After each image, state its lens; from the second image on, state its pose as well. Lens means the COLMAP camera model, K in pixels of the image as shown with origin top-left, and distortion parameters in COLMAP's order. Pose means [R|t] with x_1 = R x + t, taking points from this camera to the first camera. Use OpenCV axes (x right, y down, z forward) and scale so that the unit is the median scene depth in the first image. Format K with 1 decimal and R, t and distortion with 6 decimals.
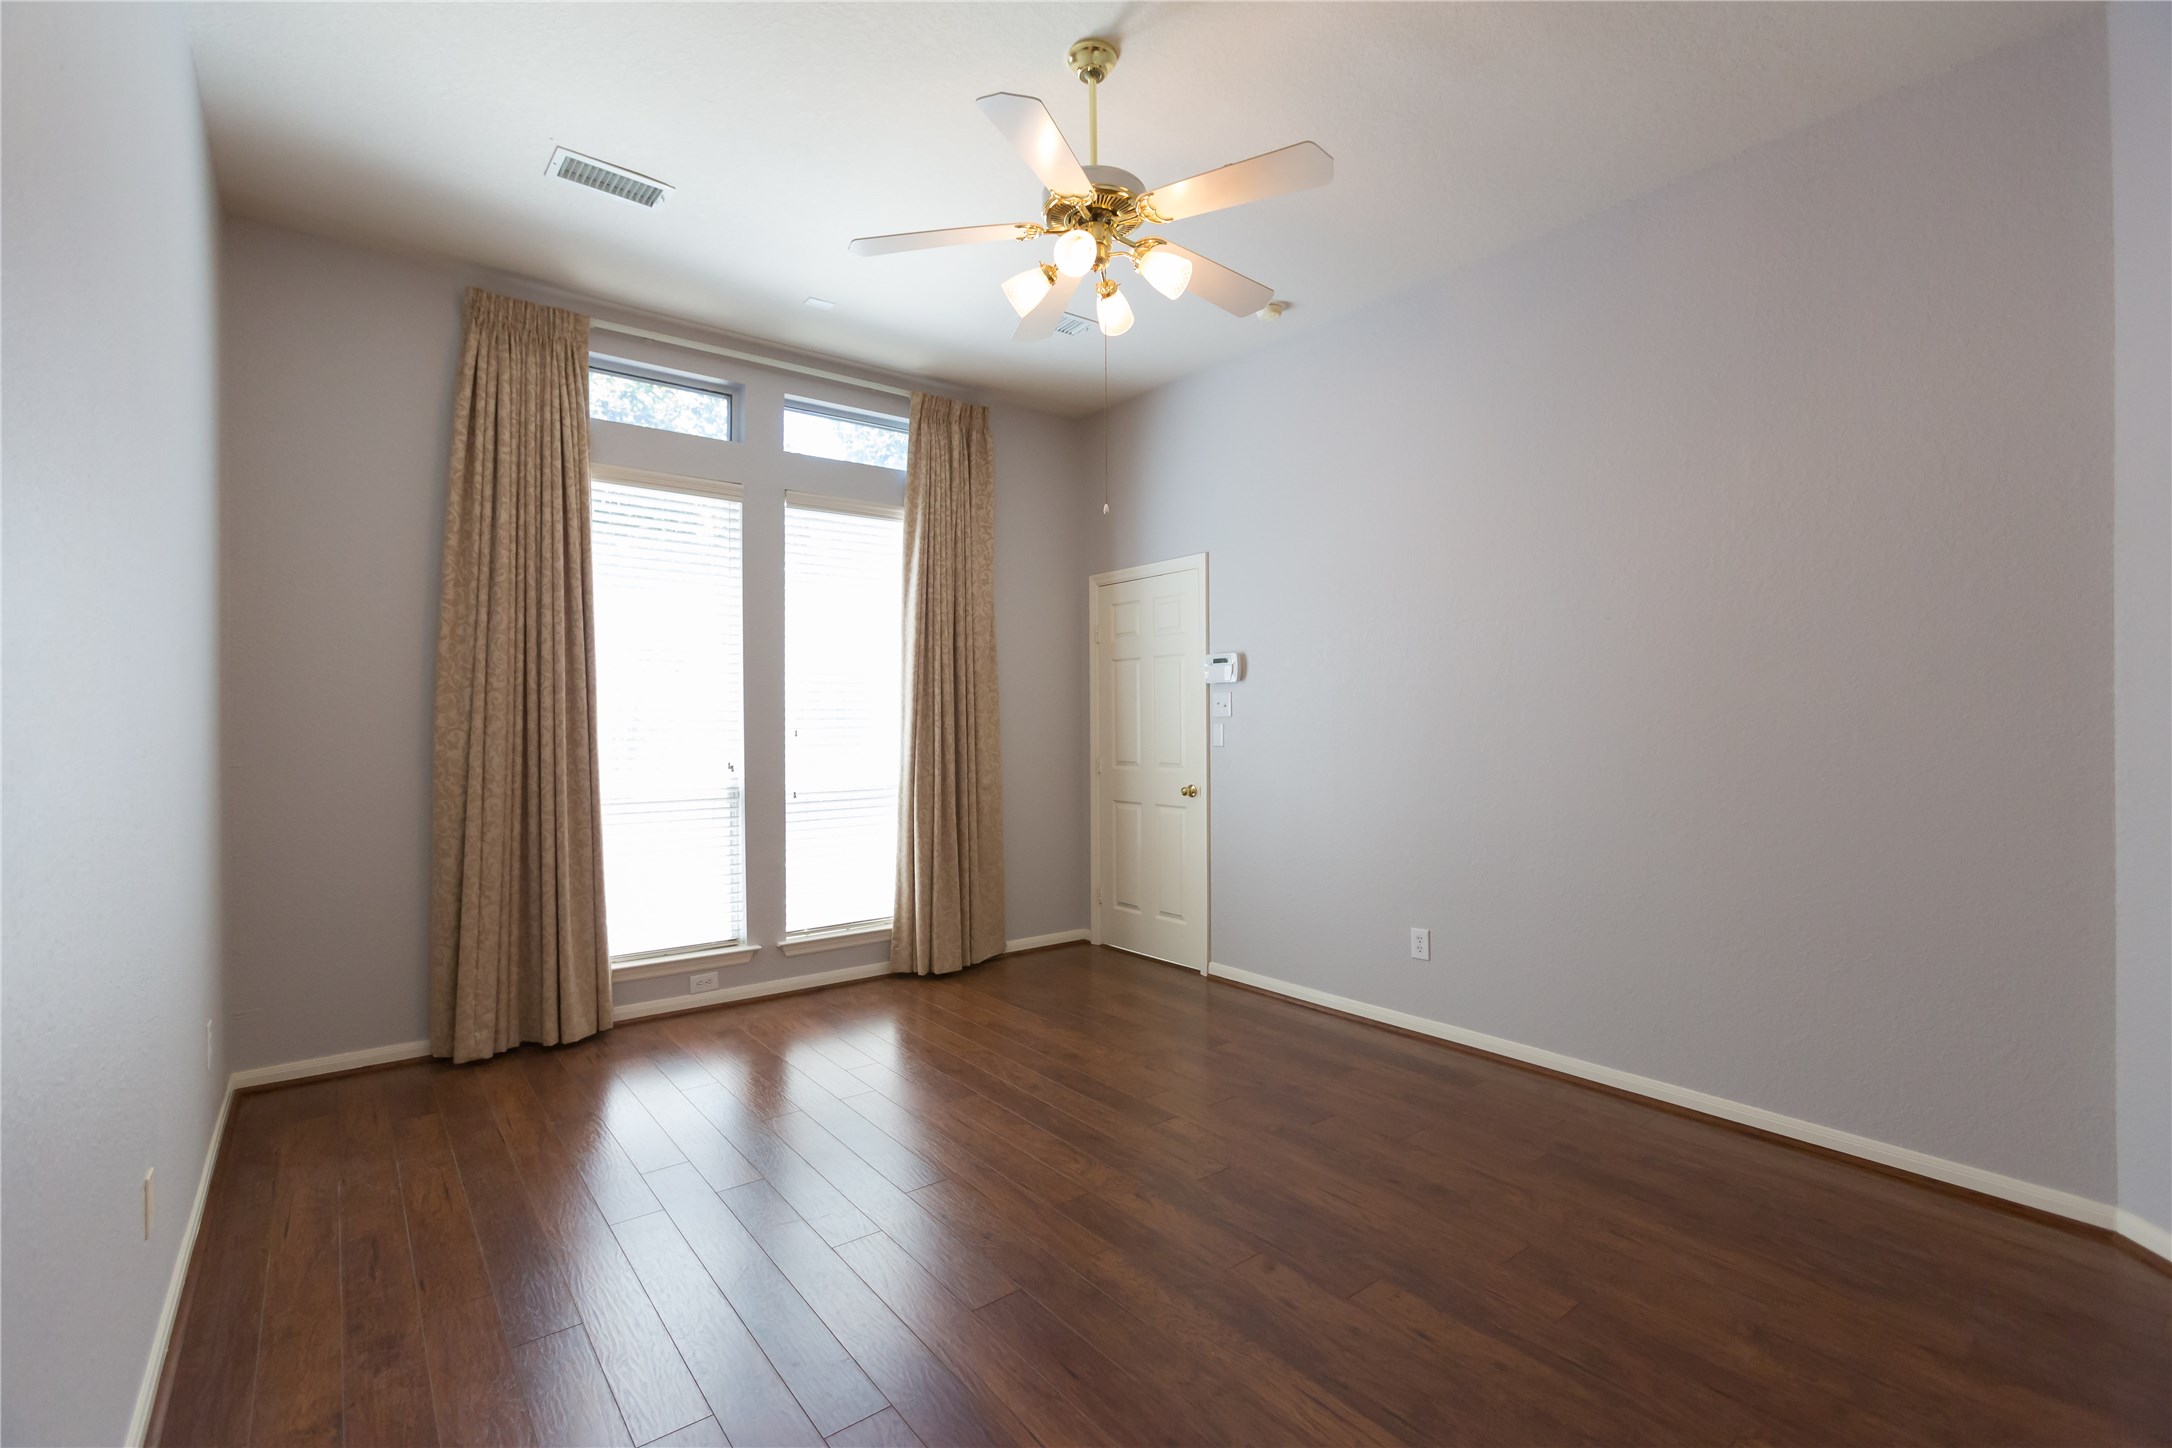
lens RADIAL K [[957.4, 0, 1085.2], [0, 957.4, 734.2], [0, 0, 1]] dist [0.002302, 0.000042]
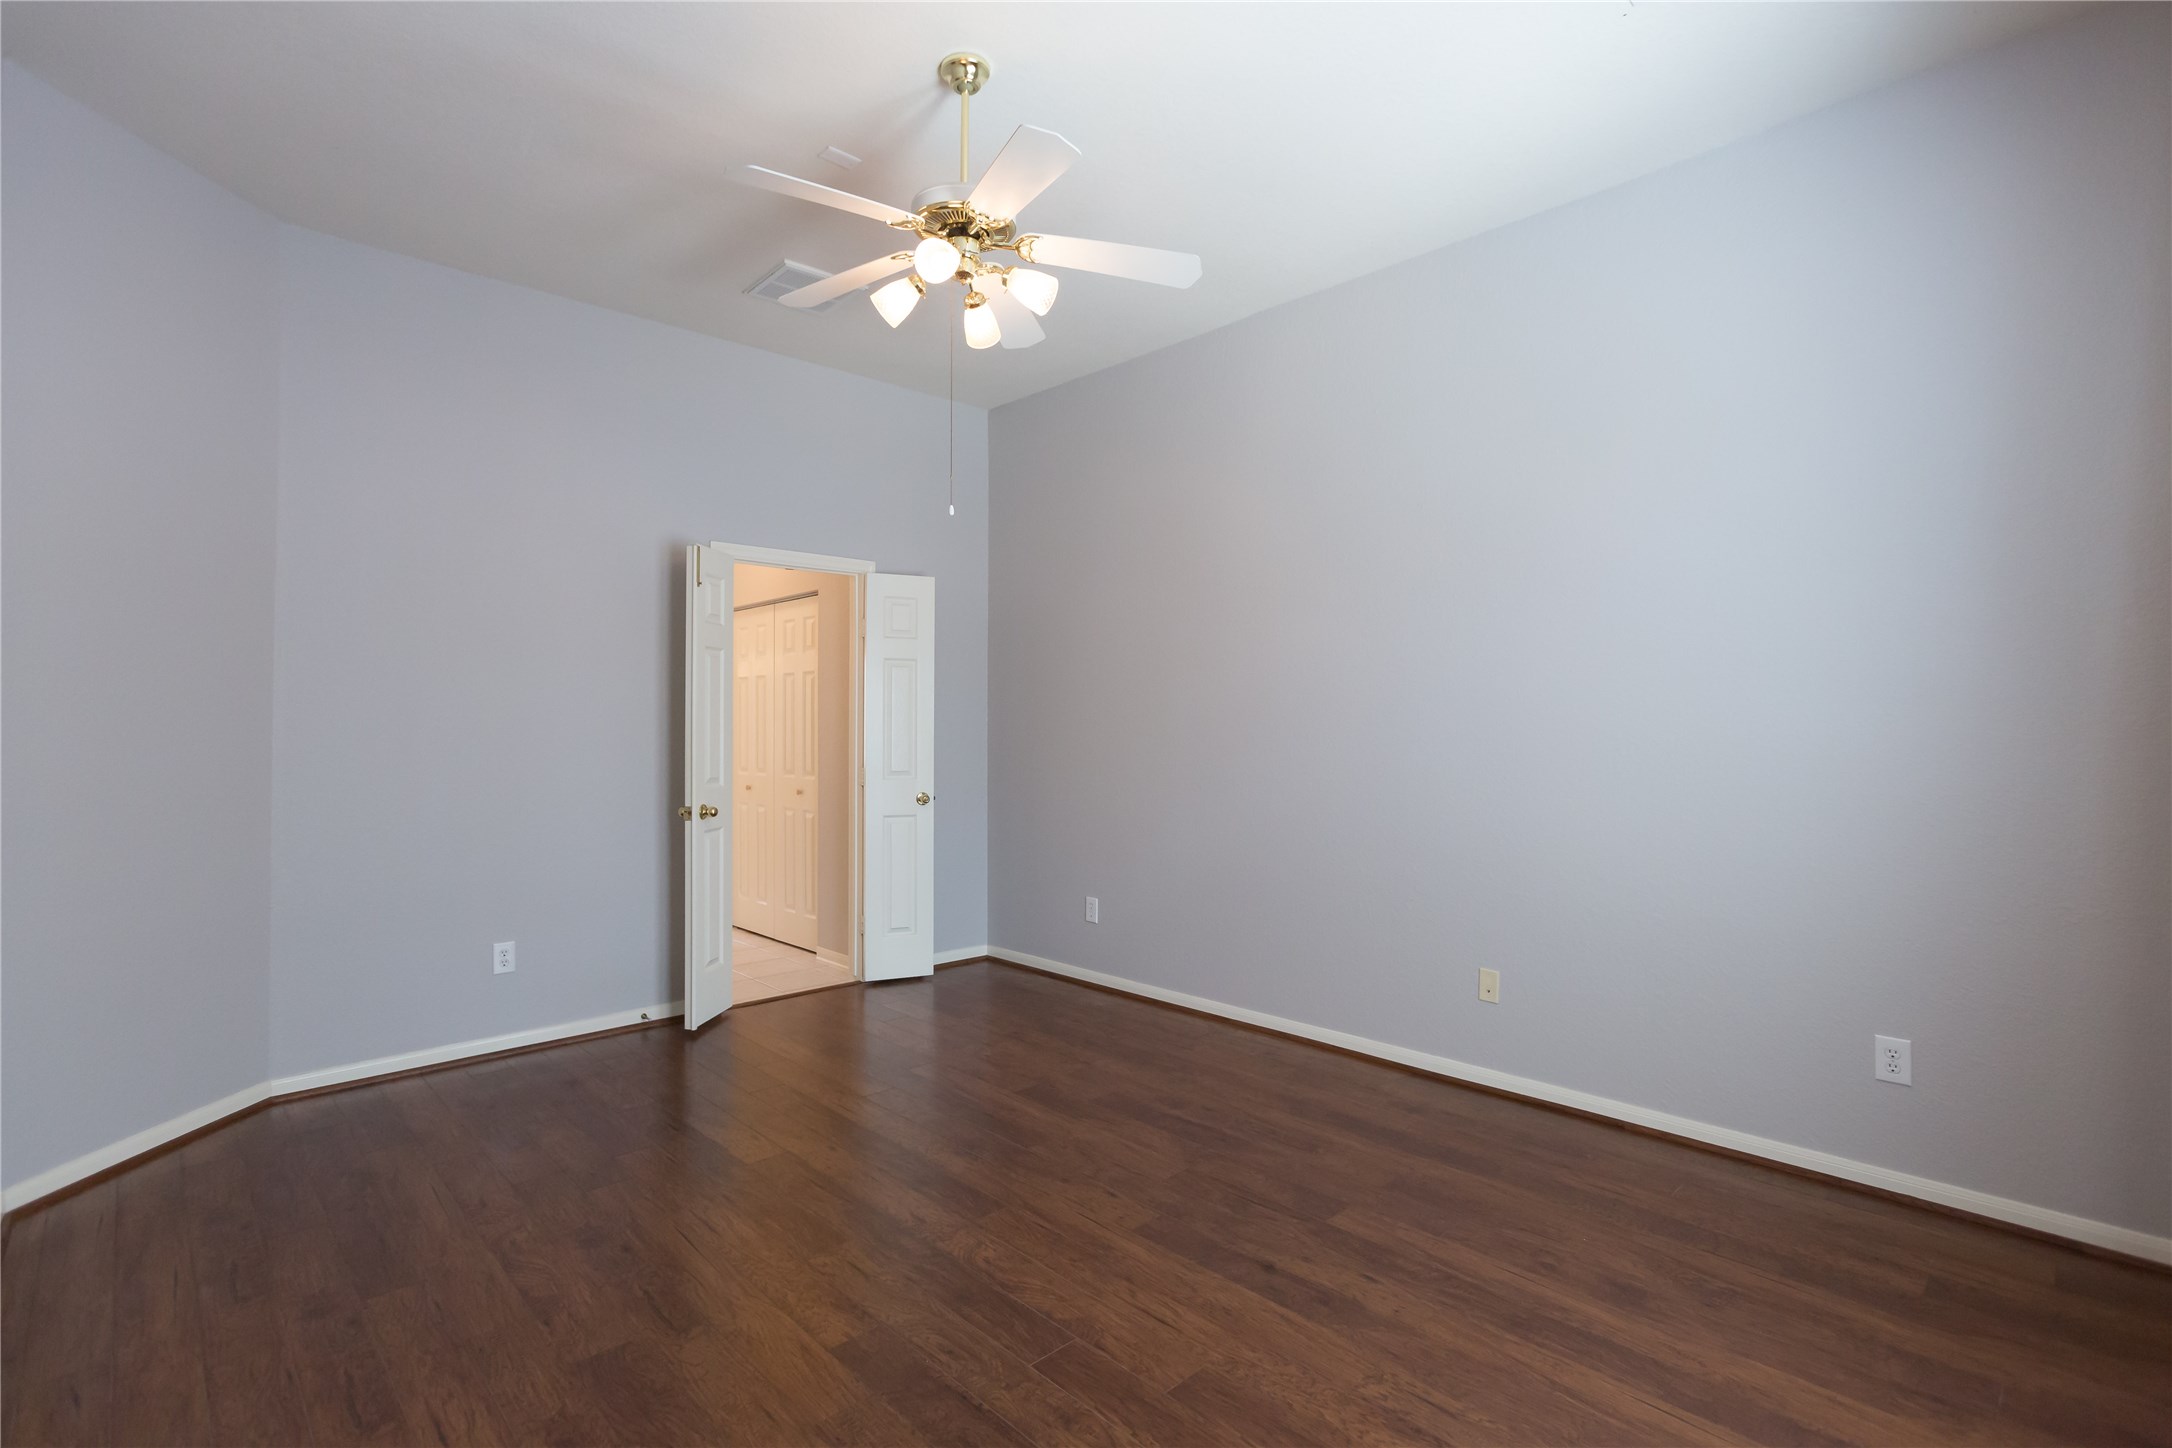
lens RADIAL K [[1055.6, 0, 1080.5], [0, 1055.6, 724.0], [0, 0, 1]] dist [0.001404, 0.001497]
pose [[-0.996663, 0.003999, -0.081531, -0.017789], [0.003119, 0.999936, 0.010918, -0.027155], [0.081569, 0.010627, -0.996611, 1.962601]]
